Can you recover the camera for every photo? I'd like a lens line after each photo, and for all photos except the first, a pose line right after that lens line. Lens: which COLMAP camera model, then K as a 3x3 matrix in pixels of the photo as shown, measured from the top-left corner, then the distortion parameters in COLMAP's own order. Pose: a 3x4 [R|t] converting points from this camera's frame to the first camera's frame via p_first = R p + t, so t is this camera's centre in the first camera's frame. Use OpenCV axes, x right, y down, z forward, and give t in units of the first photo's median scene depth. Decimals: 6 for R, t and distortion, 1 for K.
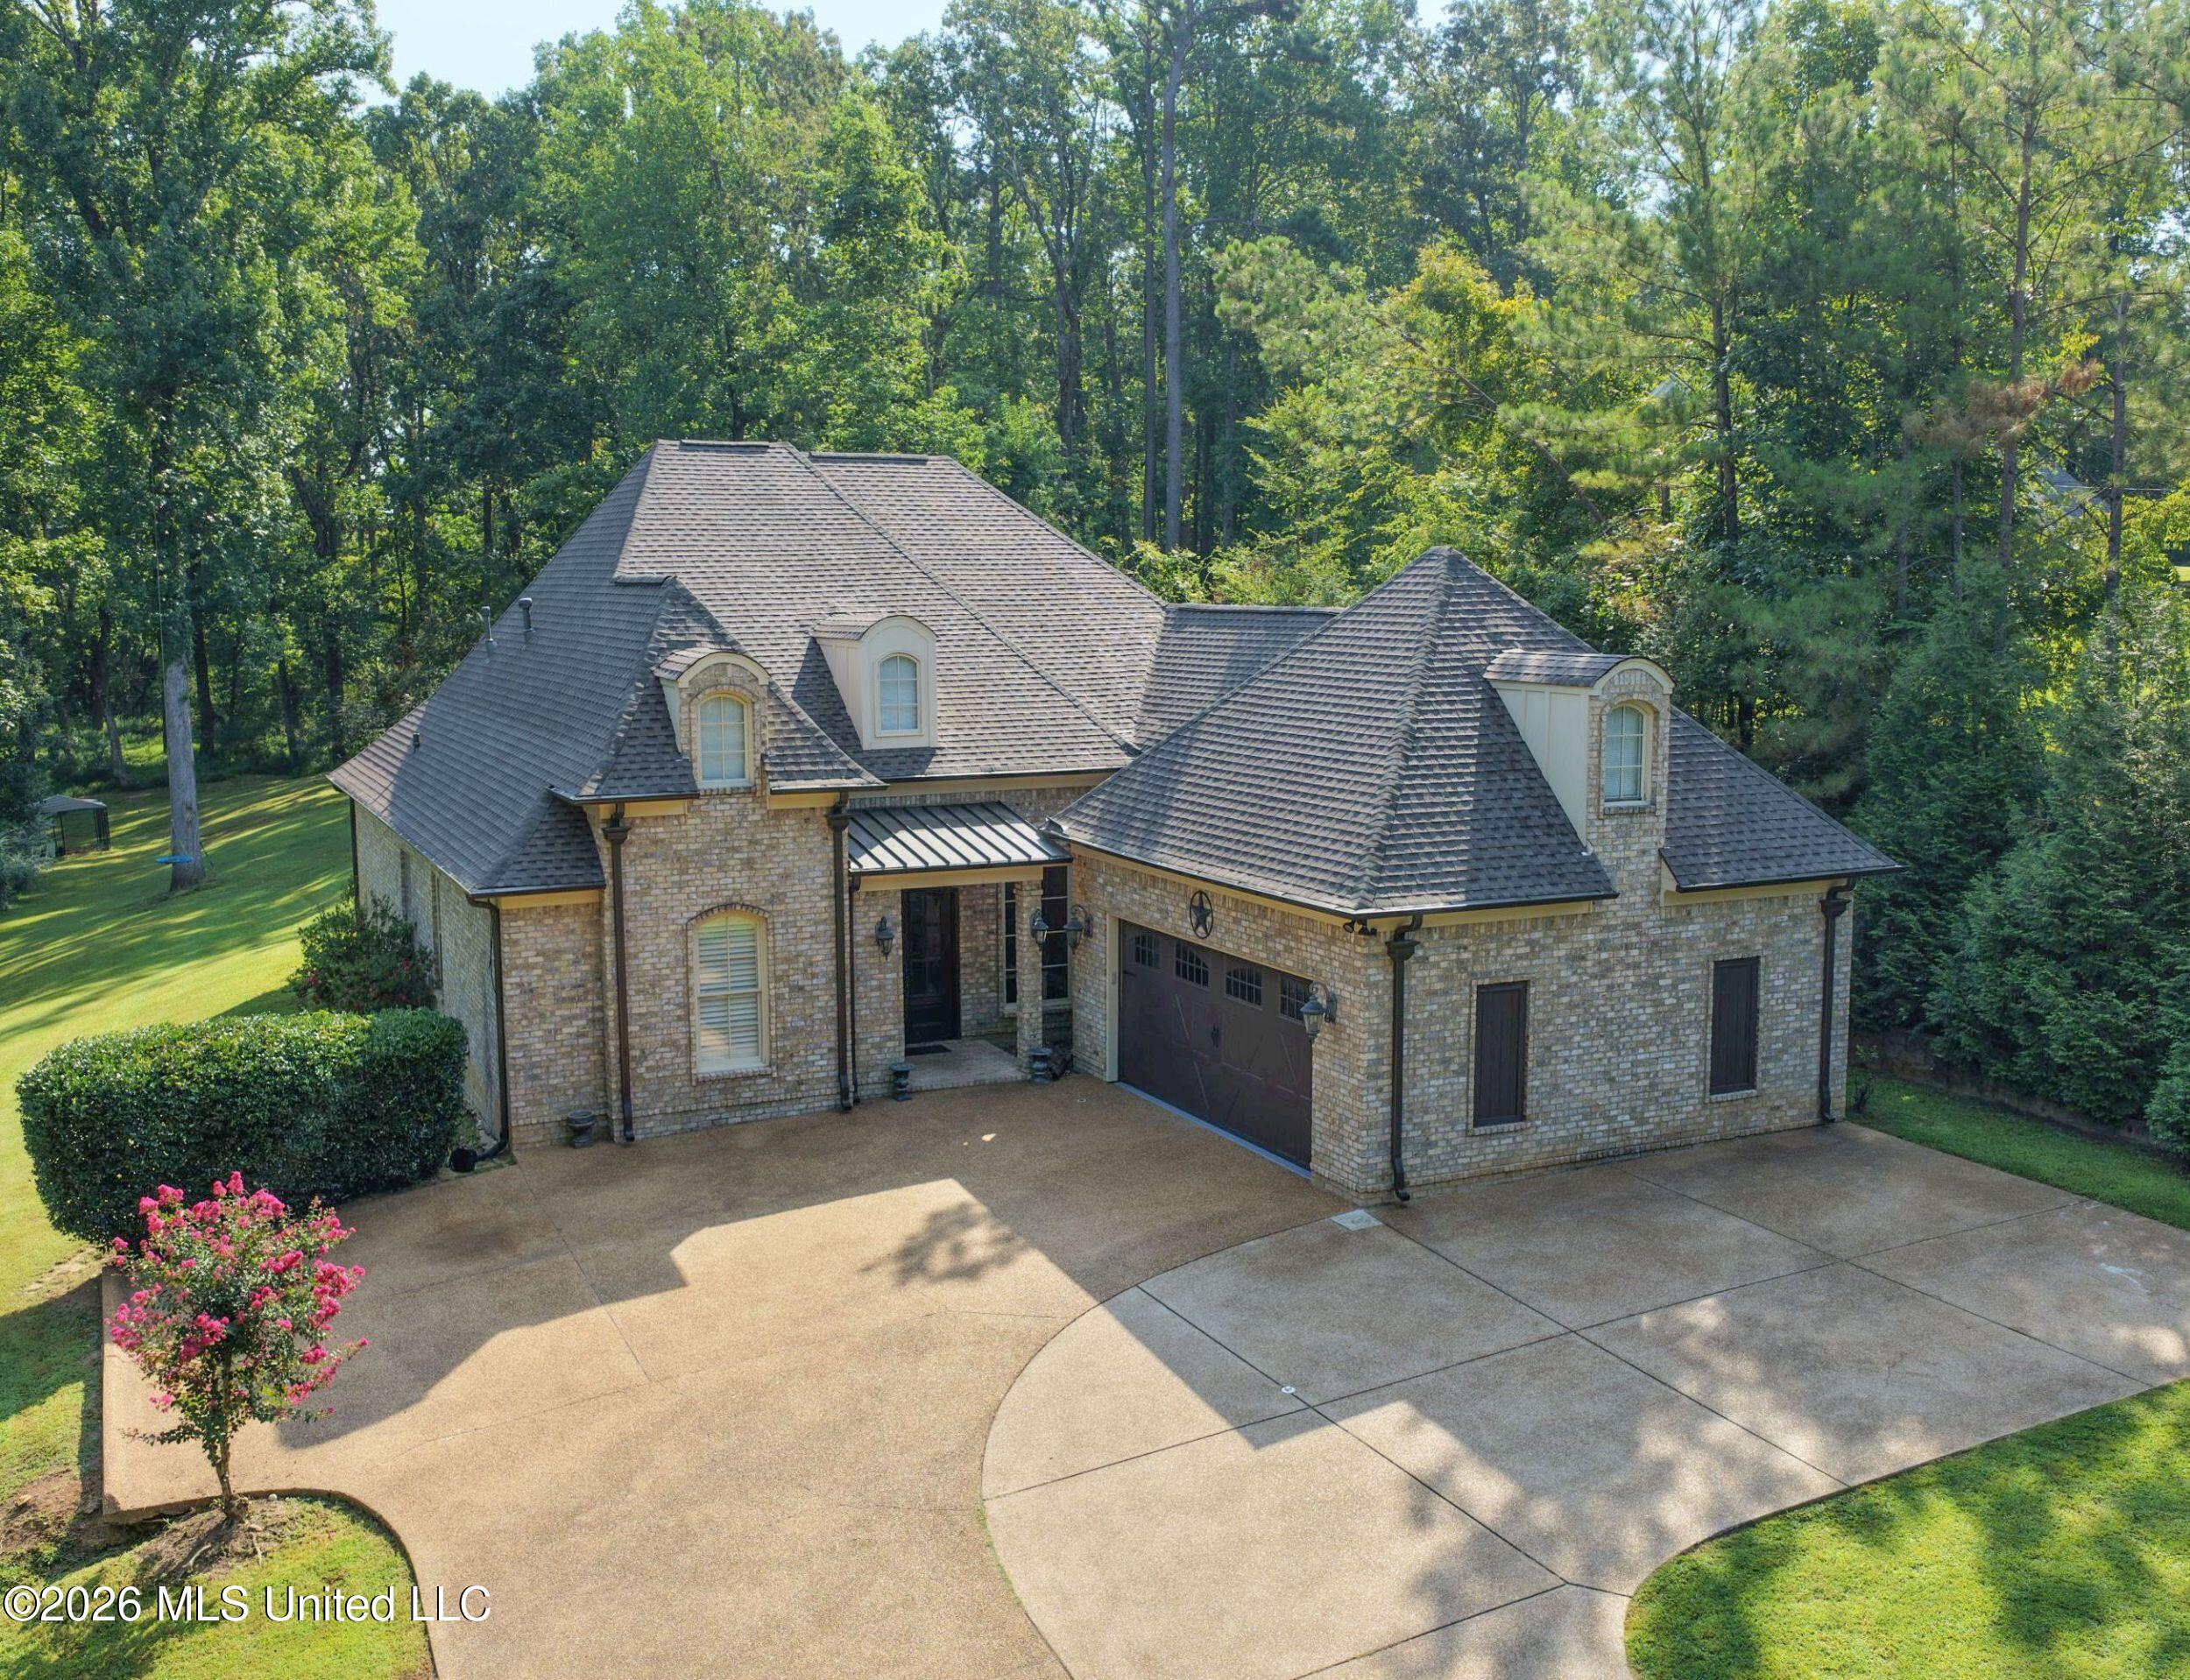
lens RADIAL K [[2082.9, 0, 1089.4], [0, 2082.9, 836.5], [0, 0, 1]] dist [0.001821, 0.000000]
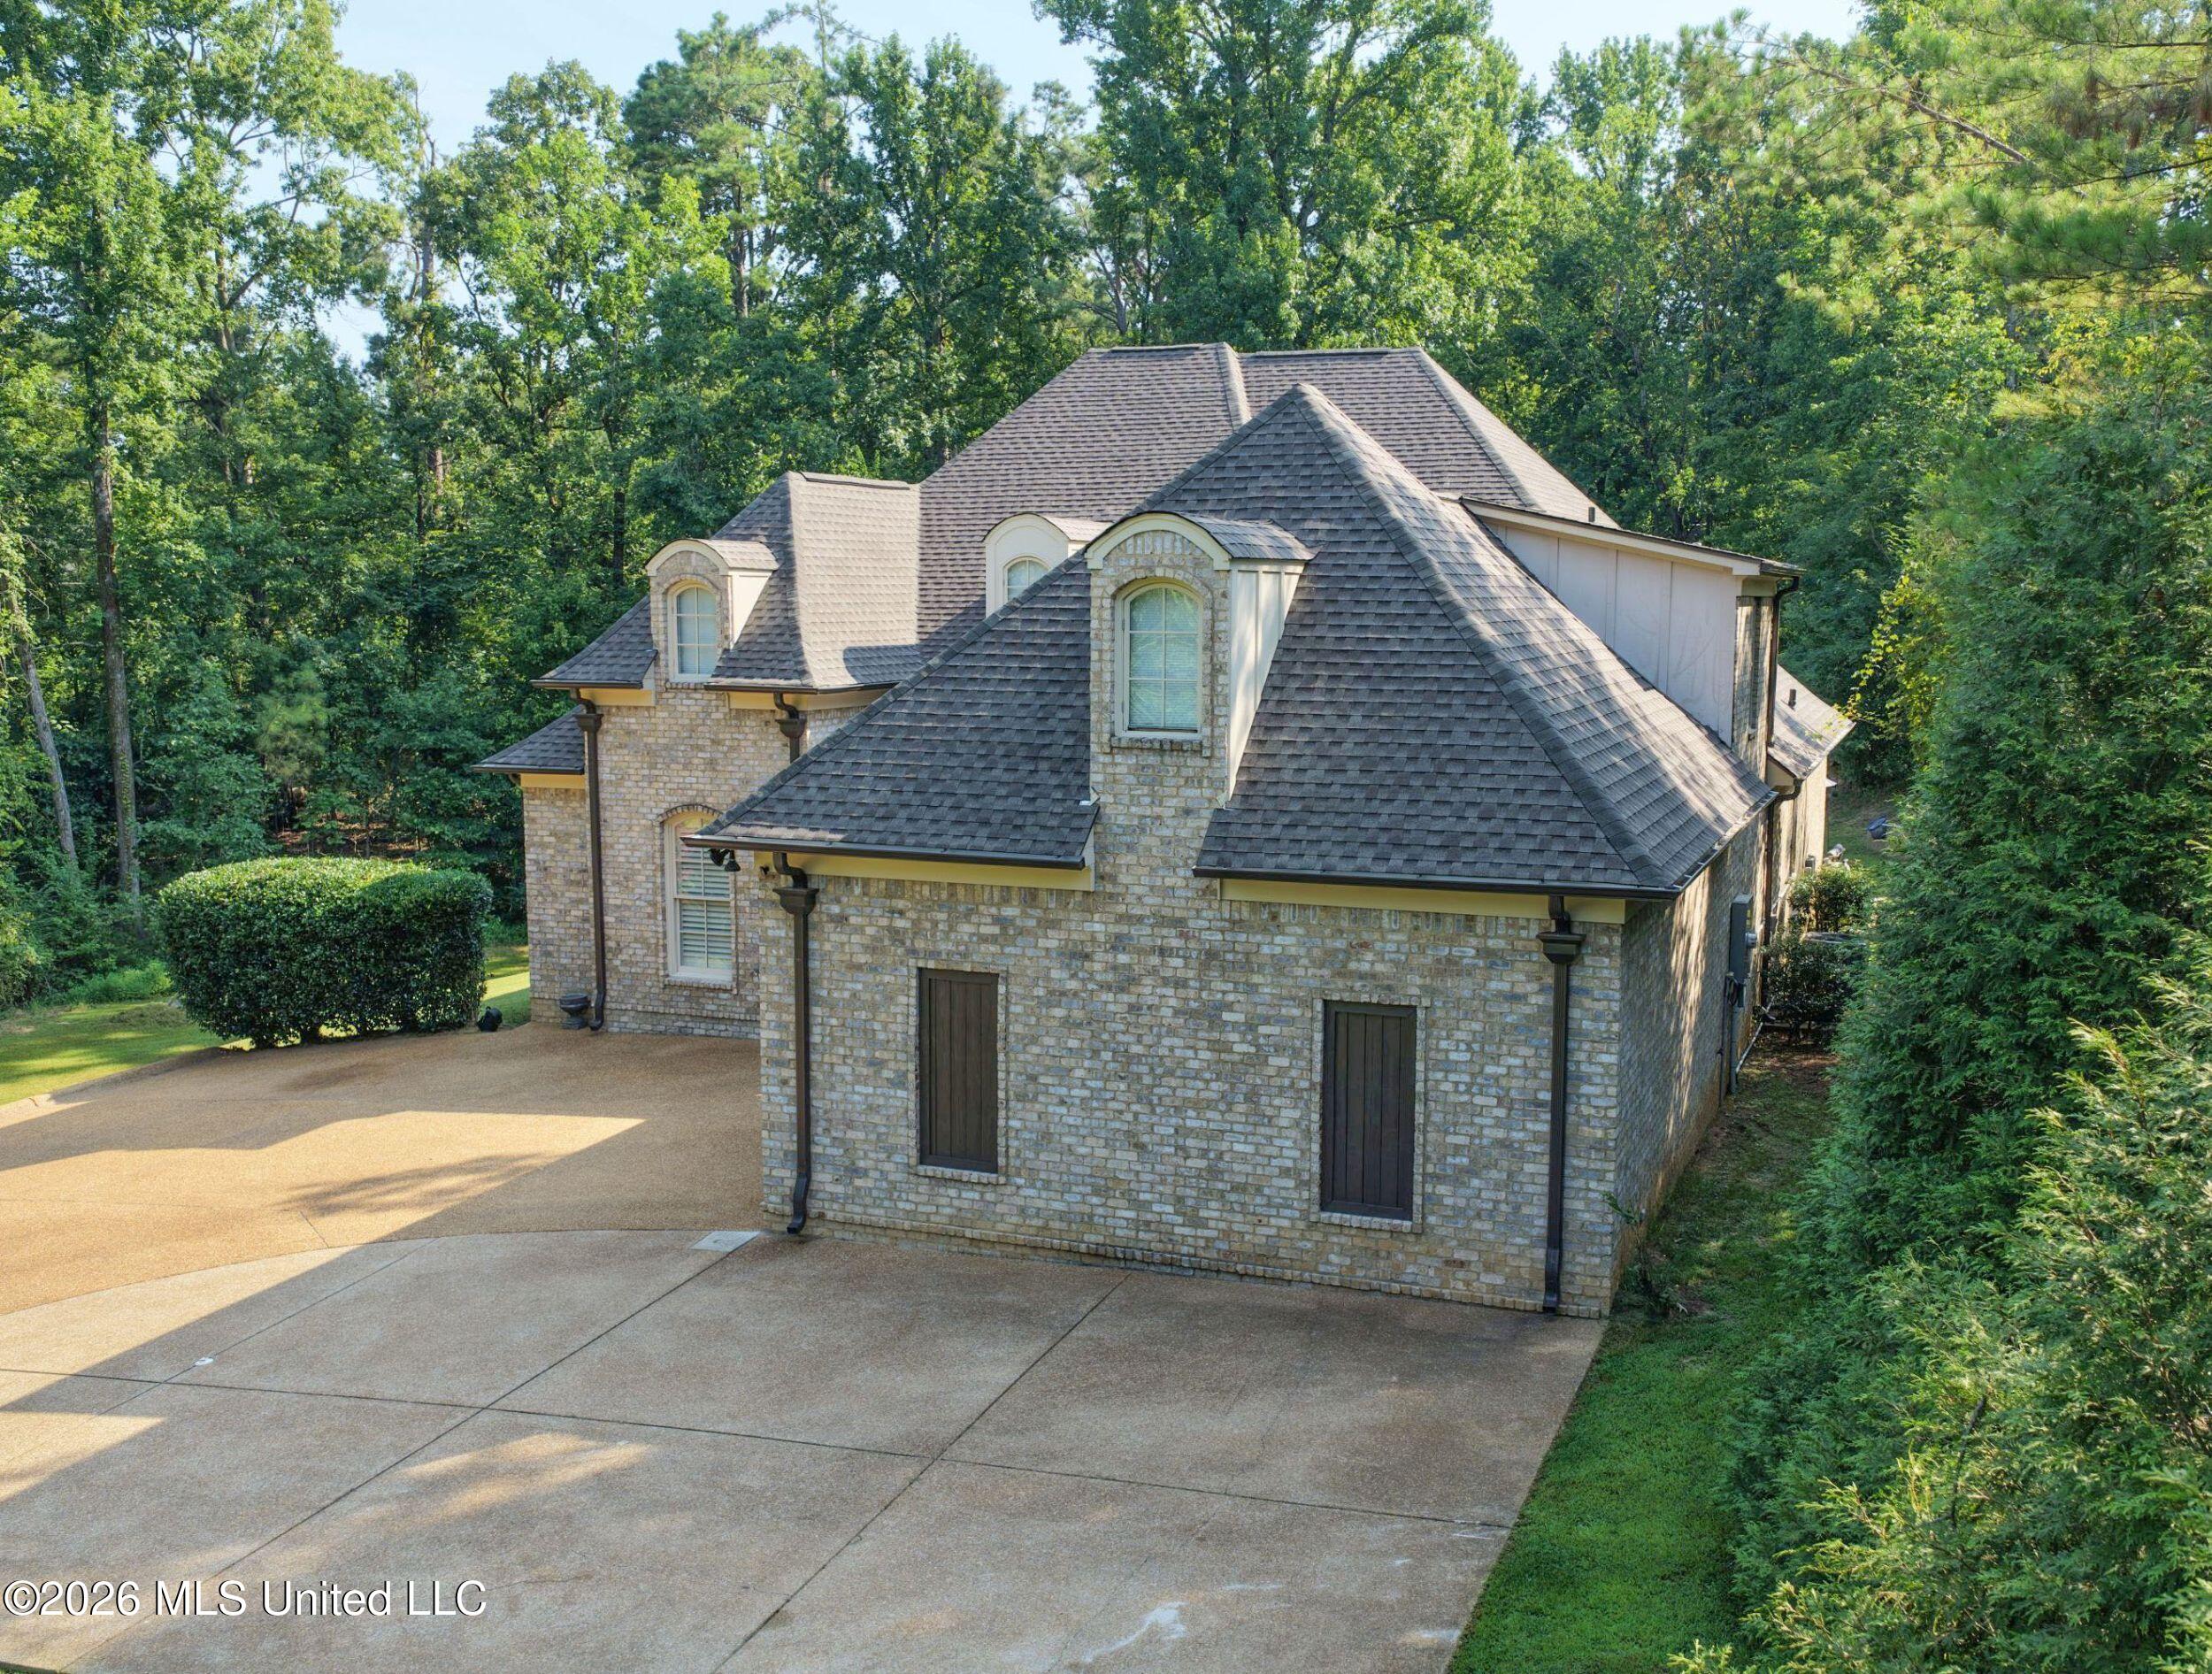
lens RADIAL K [[2089.7, 0, 1185.5], [0, 2089.7, 818.9], [0, 0, 1]] dist [0.006841, 0.000000]
pose [[0.692424, 0.083970, -0.716588, 0.732876], [-0.097797, 0.994961, 0.022090, -0.004789], [0.714832, 0.054785, 0.697147, 0.532262]]
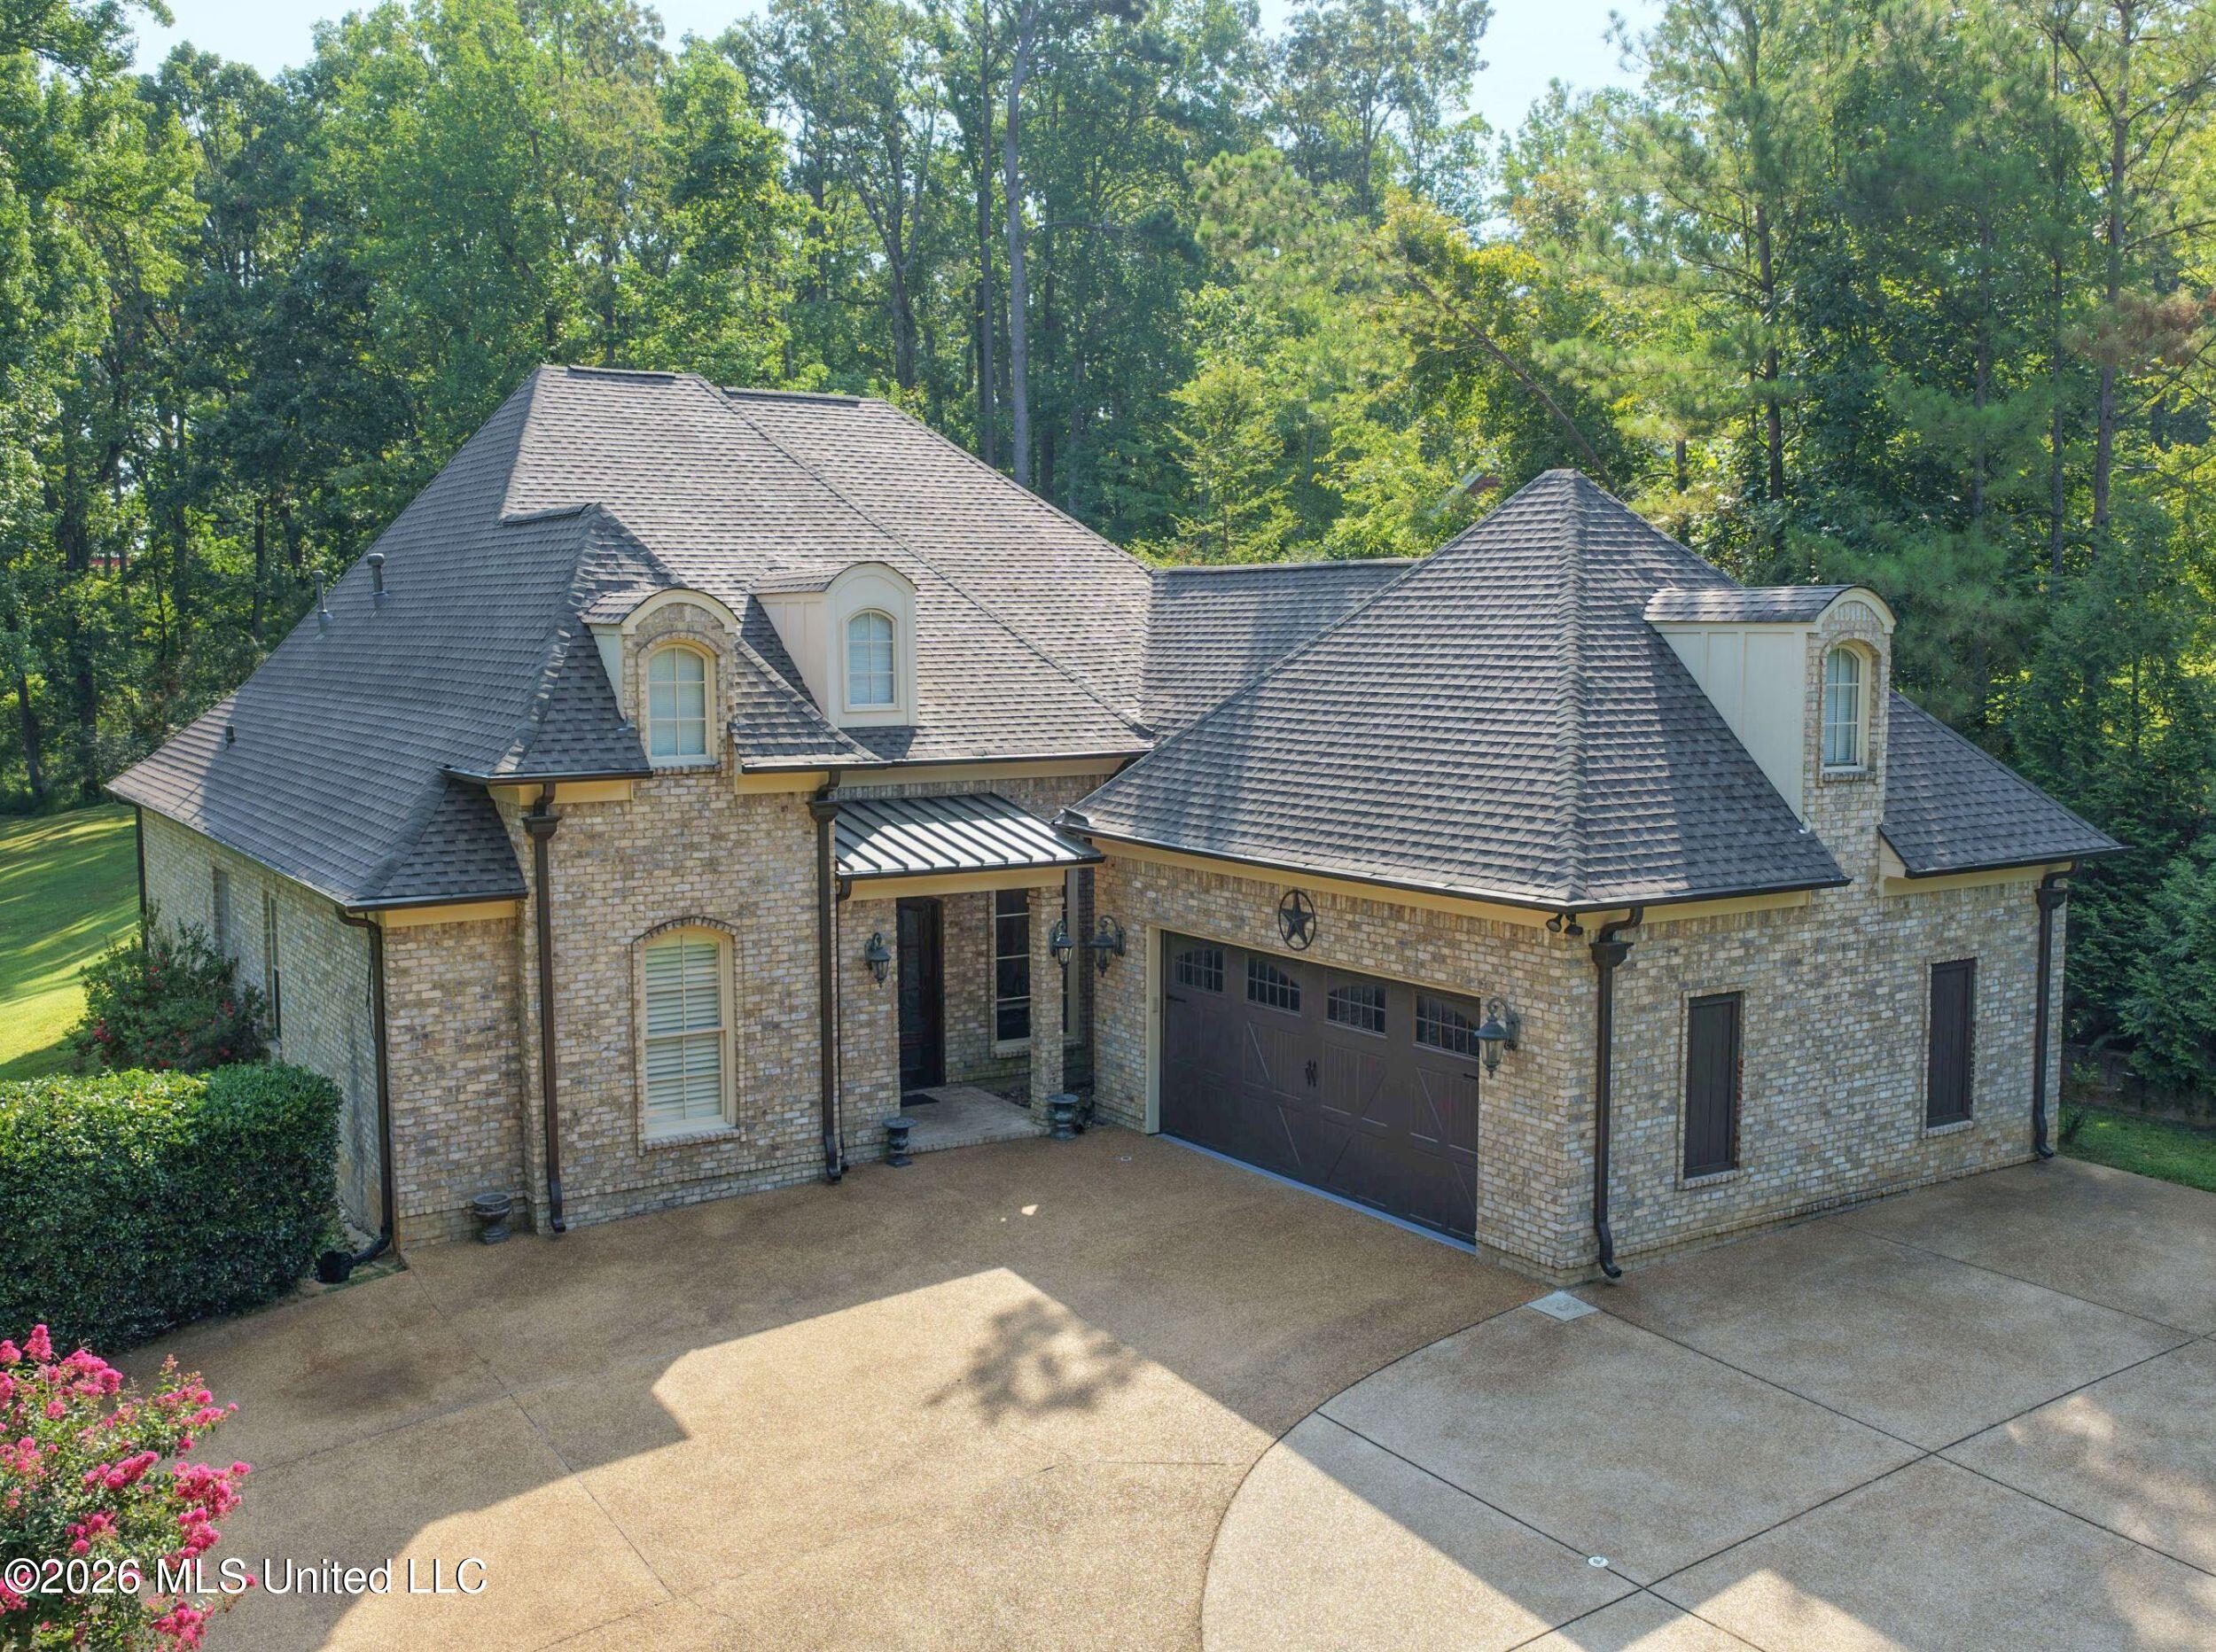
lens RADIAL K [[2041.9, 0, 1125.7], [0, 2041.9, 832.4], [0, 0, 1]] dist [0.004552, 0.000000]
pose [[0.991453, -0.011054, 0.129993, -0.119038], [0.014410, 0.999586, -0.024906, 0.023958], [-0.129664, 0.026566, 0.991202, 0.248997]]
